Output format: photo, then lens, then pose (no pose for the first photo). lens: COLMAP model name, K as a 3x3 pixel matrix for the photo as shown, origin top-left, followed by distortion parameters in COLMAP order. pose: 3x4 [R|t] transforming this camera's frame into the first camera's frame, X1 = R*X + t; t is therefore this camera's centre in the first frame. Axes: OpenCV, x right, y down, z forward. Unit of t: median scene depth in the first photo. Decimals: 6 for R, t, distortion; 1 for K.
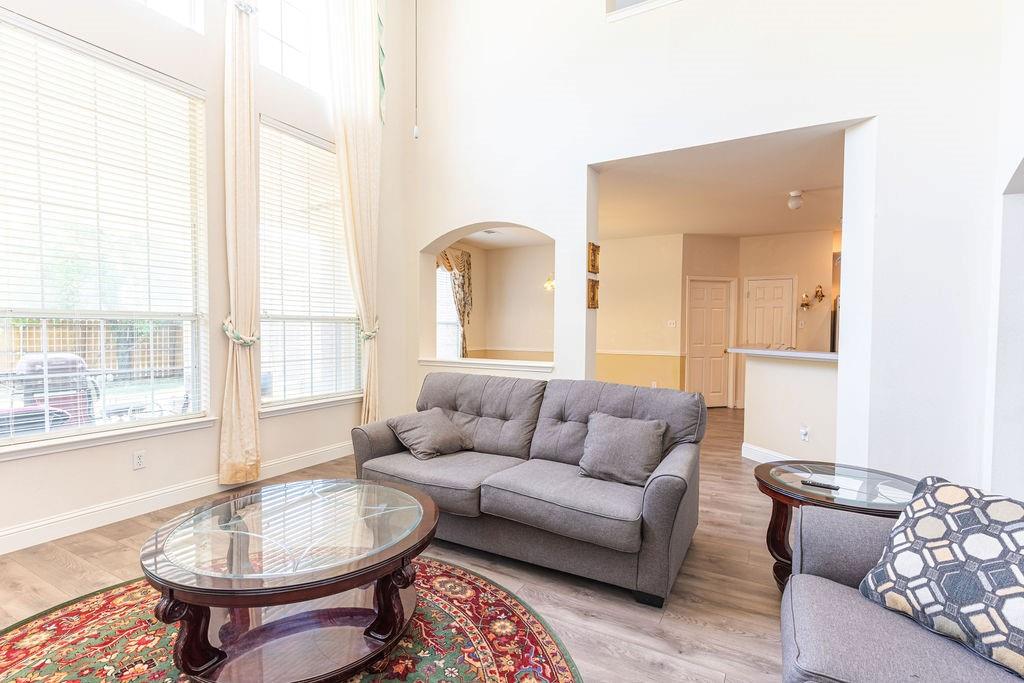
lens RADIAL K [[484.4, 0, 503.6], [0, 484.4, 341.7], [0, 0, 1]] dist [-0.000793, -0.000739]
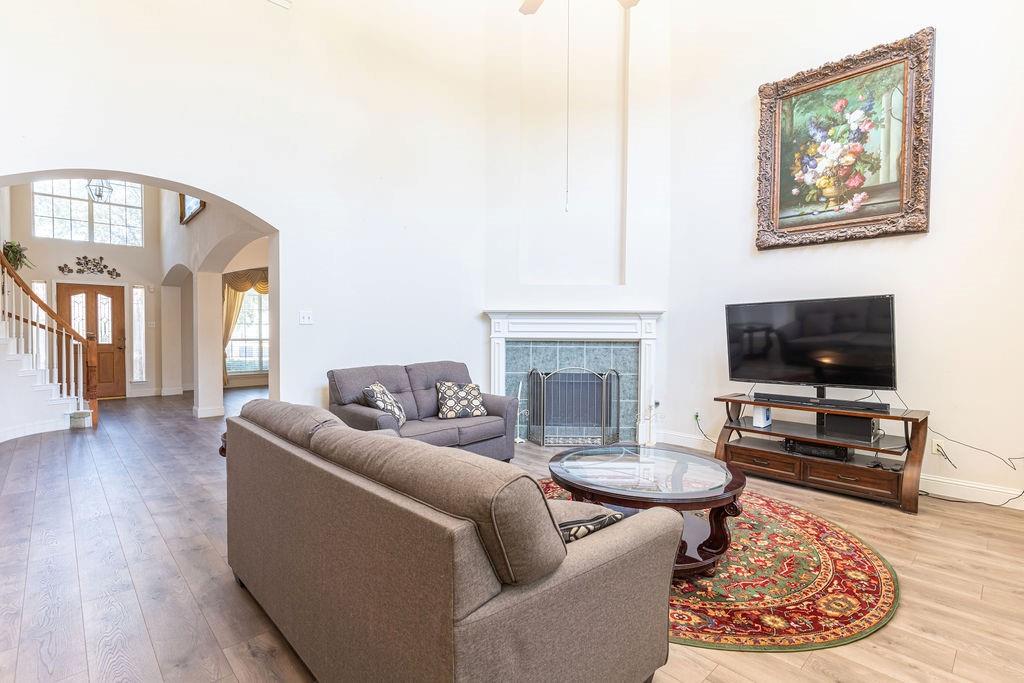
lens RADIAL K [[484.4, 0, 503.6], [0, 484.4, 341.7], [0, 0, 1]] dist [-0.000793, -0.000739]
pose [[-0.955106, -0.019783, 0.295602, -0.261878], [-0.006842, 0.998975, 0.044748, -0.036668], [-0.296184, 0.040716, -0.954263, 1.492759]]
